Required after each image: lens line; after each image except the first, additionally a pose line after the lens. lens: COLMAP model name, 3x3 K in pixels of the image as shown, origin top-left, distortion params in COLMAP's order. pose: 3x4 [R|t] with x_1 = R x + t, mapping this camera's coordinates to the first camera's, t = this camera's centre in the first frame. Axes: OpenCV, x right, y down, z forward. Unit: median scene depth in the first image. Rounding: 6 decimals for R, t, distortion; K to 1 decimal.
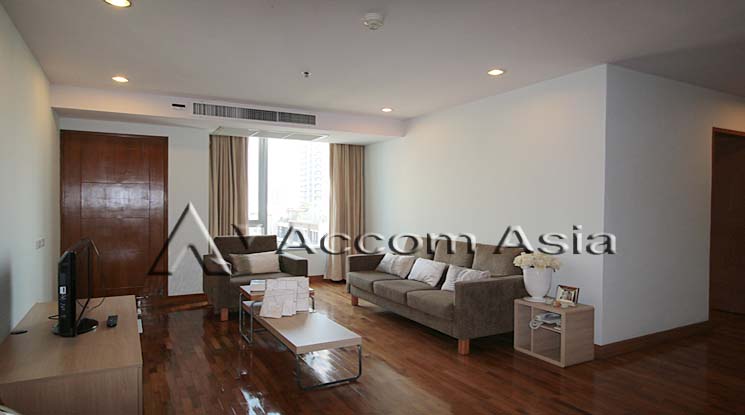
lens RADIAL K [[453.9, 0, 373.2], [0, 453.9, 206.1], [0, 0, 1]] dist [0.000874, -0.000686]
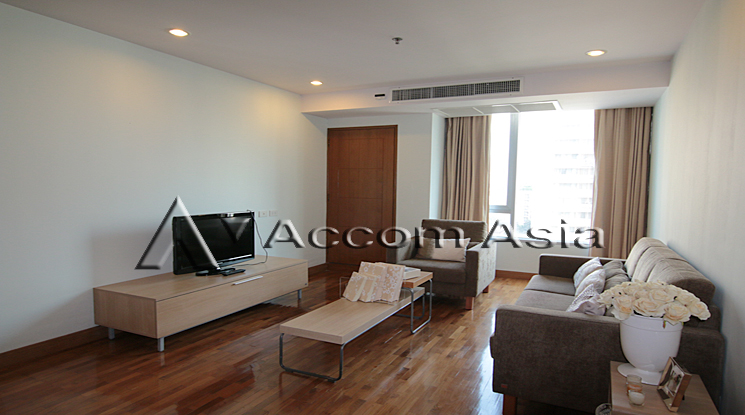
lens RADIAL K [[453.9, 0, 373.8], [0, 453.9, 215.0], [0, 0, 1]] dist [0.000874, -0.000686]
pose [[0.571089, 0.062792, -0.818483, 0.378864], [-0.016272, 0.997740, 0.065191, -0.006768], [0.820727, -0.023911, 0.570821, 0.298129]]
